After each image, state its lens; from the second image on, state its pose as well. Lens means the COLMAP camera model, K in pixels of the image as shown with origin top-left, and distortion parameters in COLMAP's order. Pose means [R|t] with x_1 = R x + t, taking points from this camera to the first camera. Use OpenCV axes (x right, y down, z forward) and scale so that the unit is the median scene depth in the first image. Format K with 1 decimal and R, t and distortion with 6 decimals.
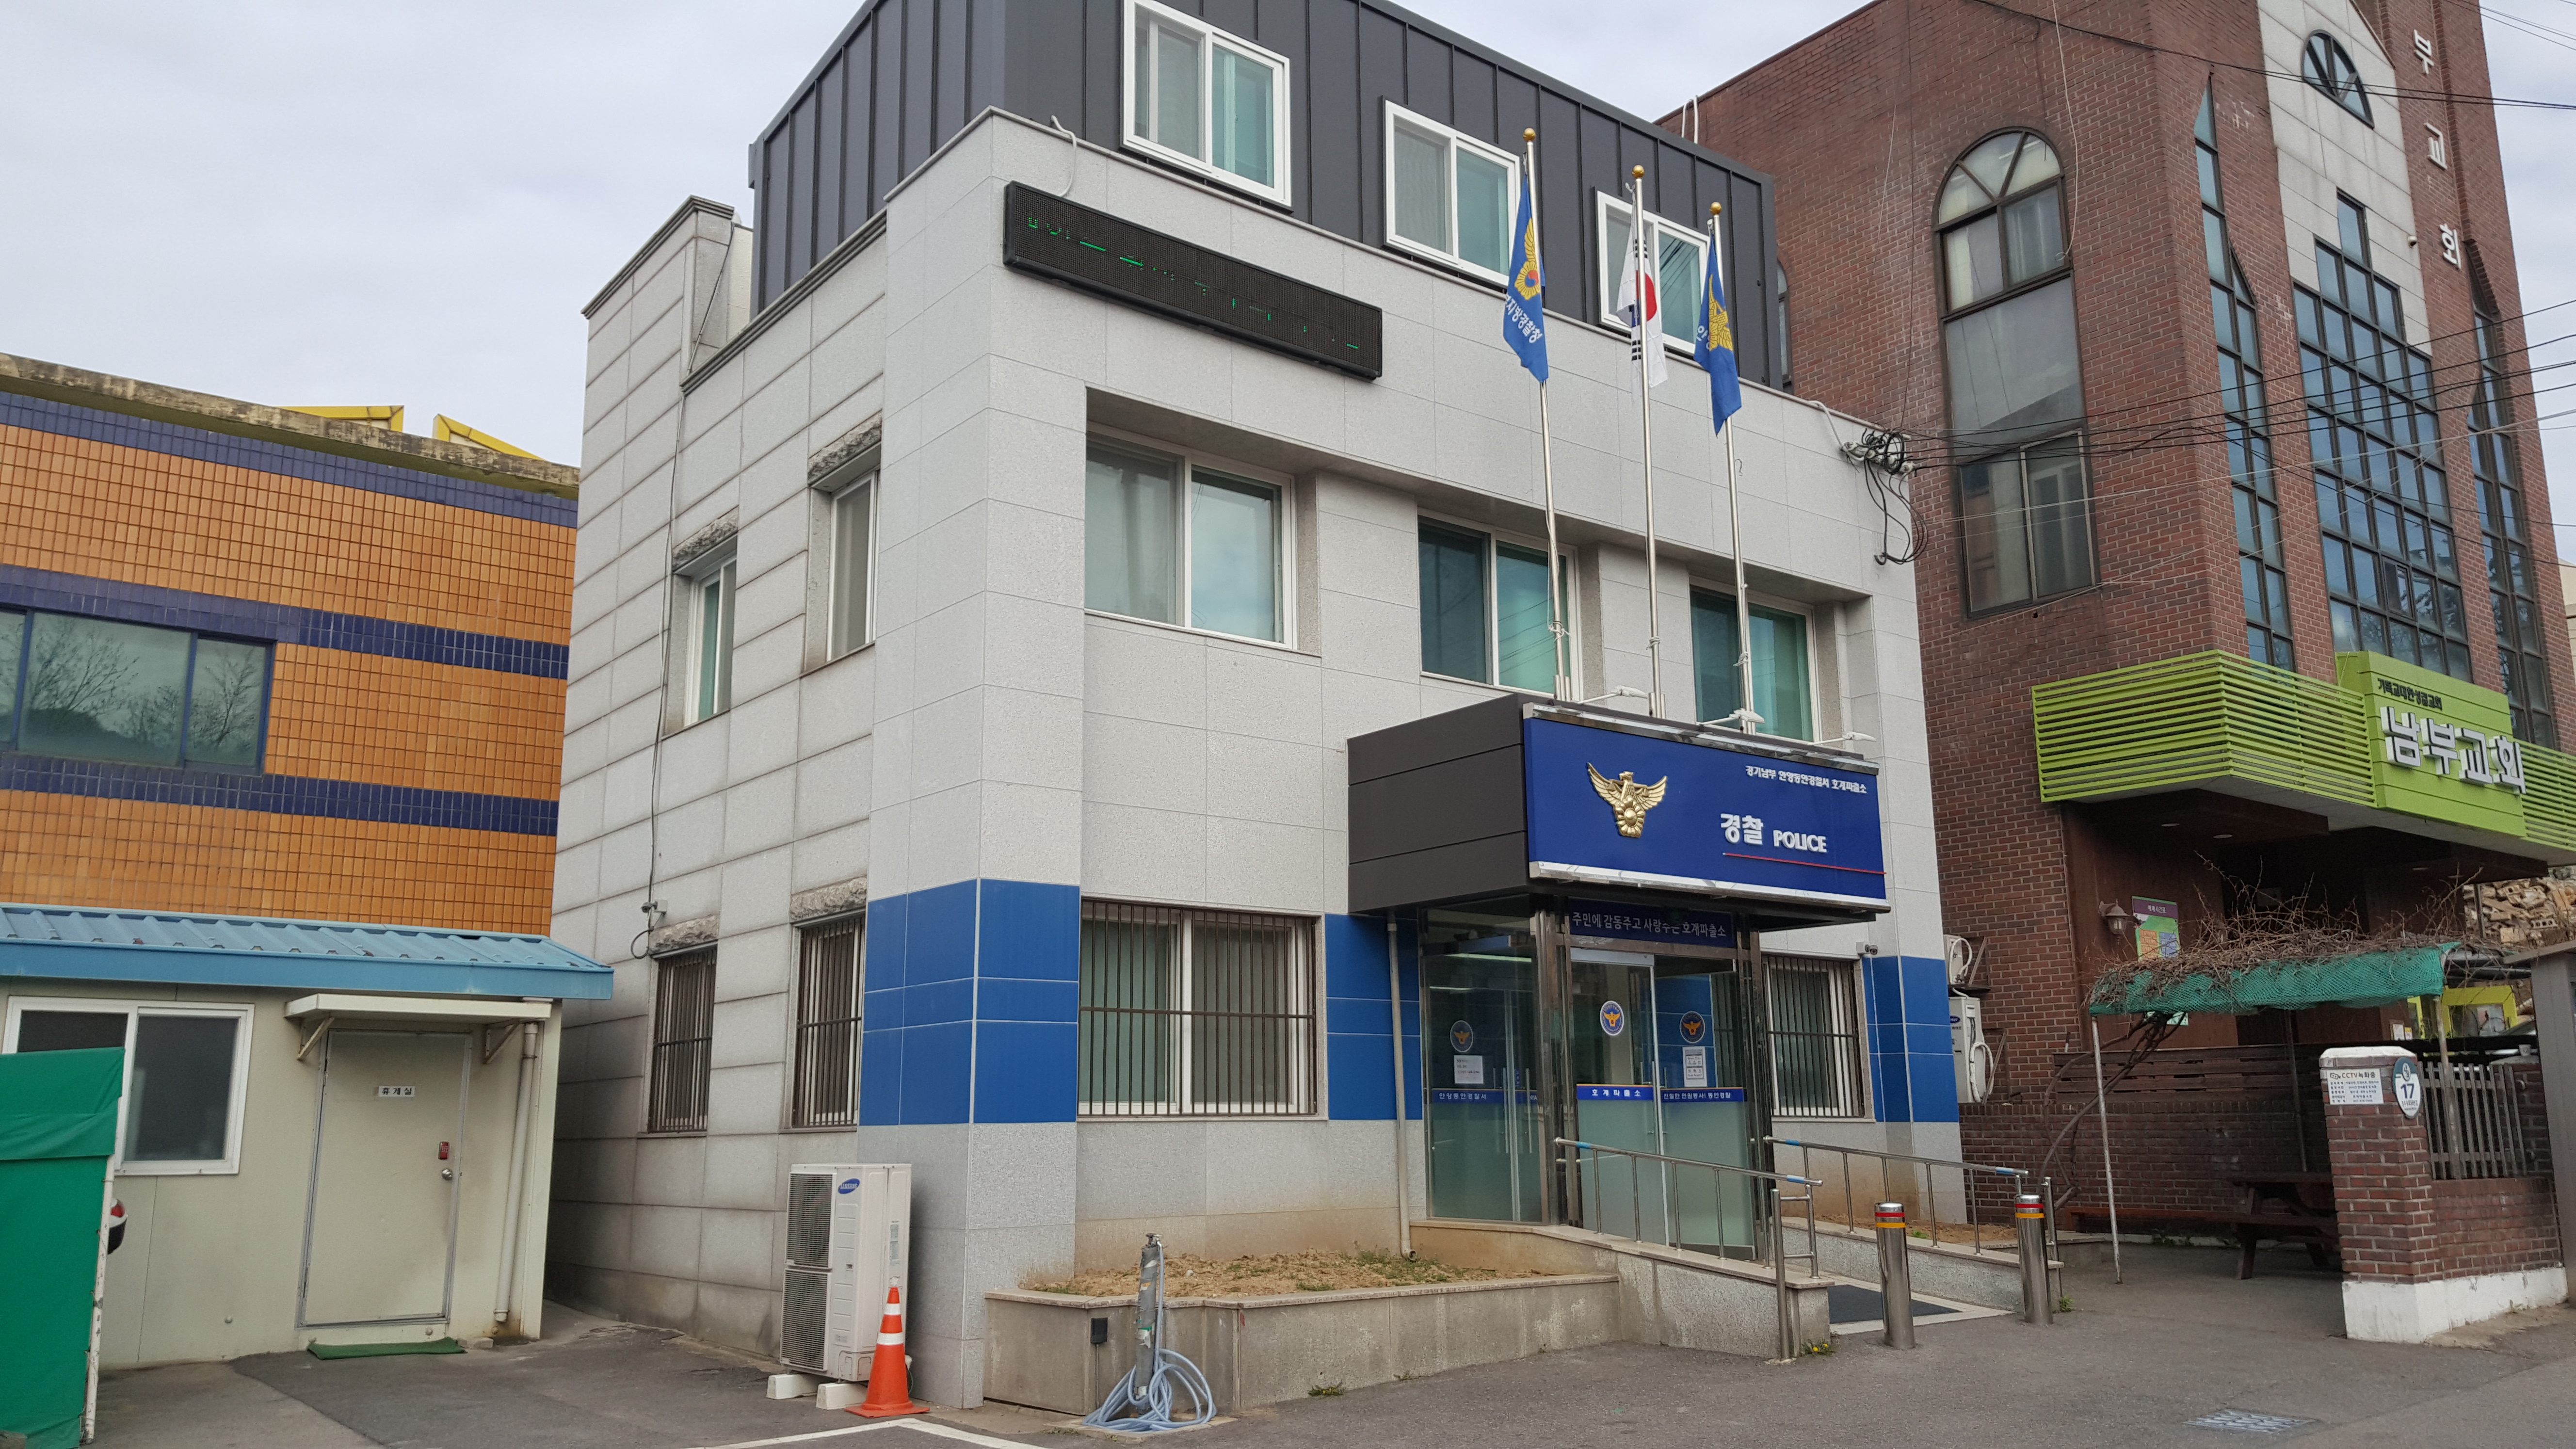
lens RADIAL K [[1888.8, 0, 1278.9], [0, 1888.8, 708.2], [0, 0, 1]] dist [0.107593, -0.150482]
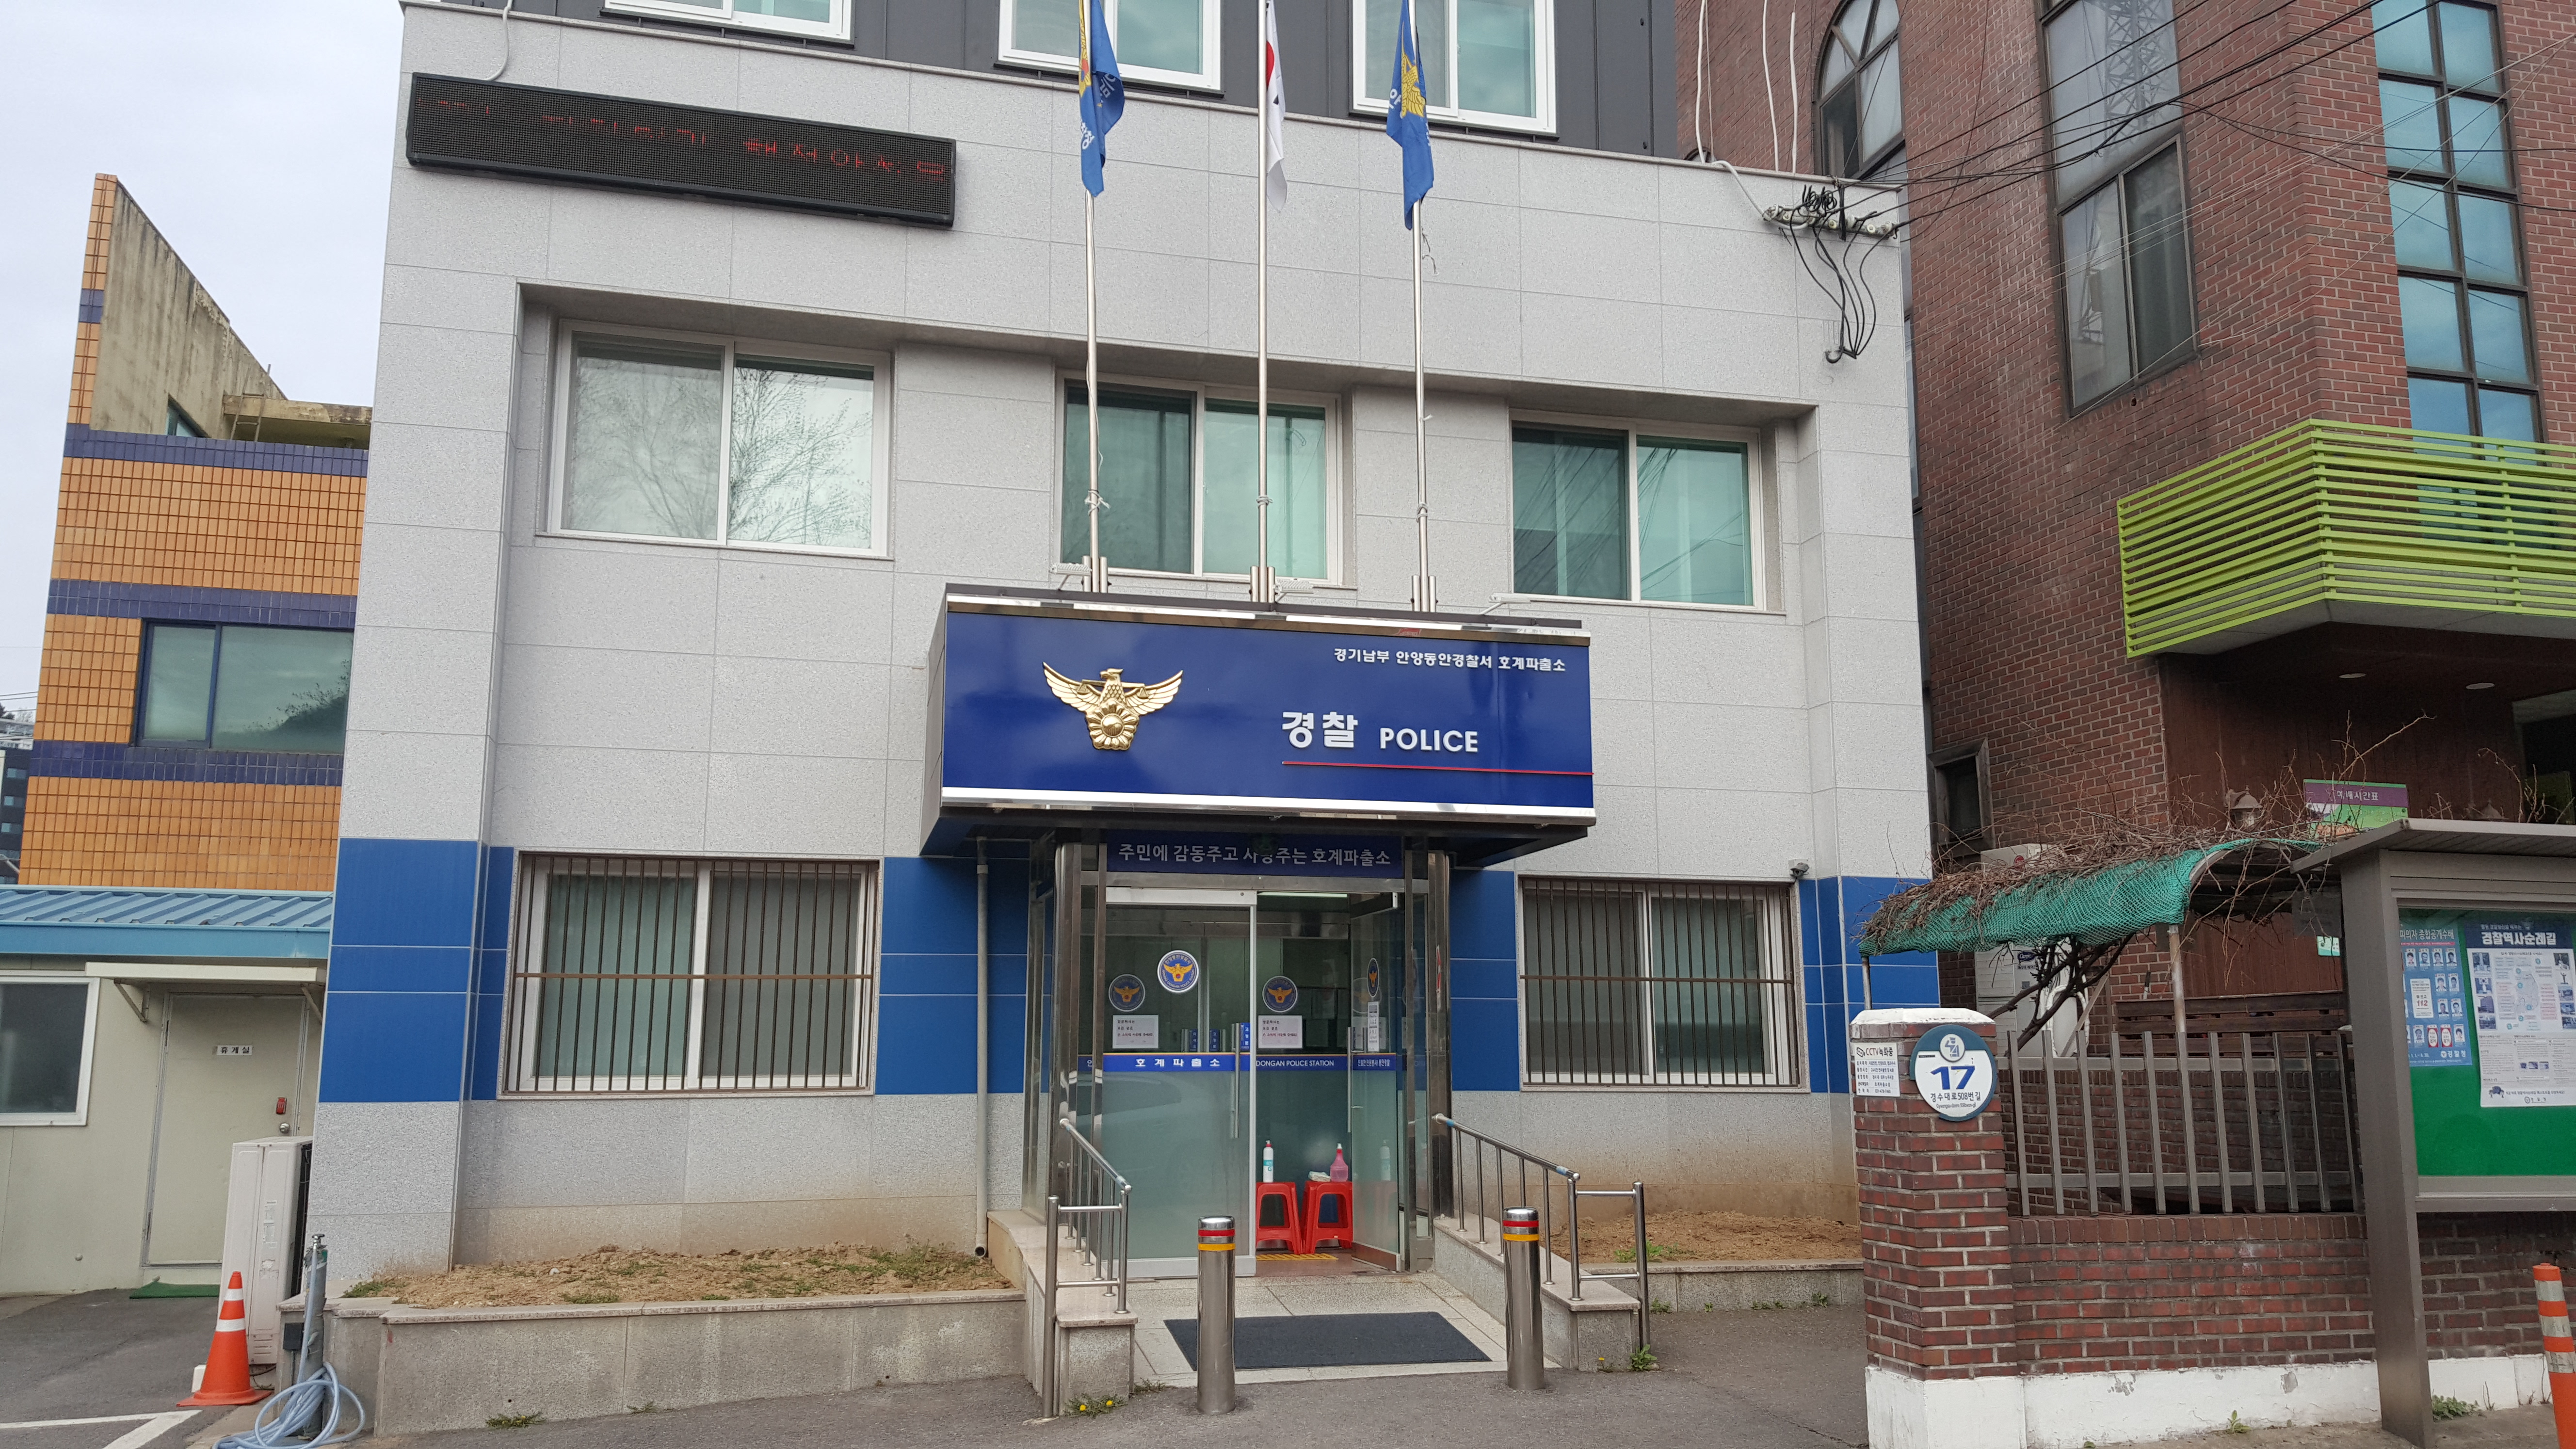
lens RADIAL K [[1879.7, 0, 1288.0], [0, 1879.7, 724.5], [0, 0, 1]] dist [0.135756, -0.243816]
pose [[0.916218, -0.062804, -0.395726, 0.535289], [0.080408, 0.996368, 0.028036, 0.038400], [0.392528, -0.057507, 0.917940, 0.279514]]
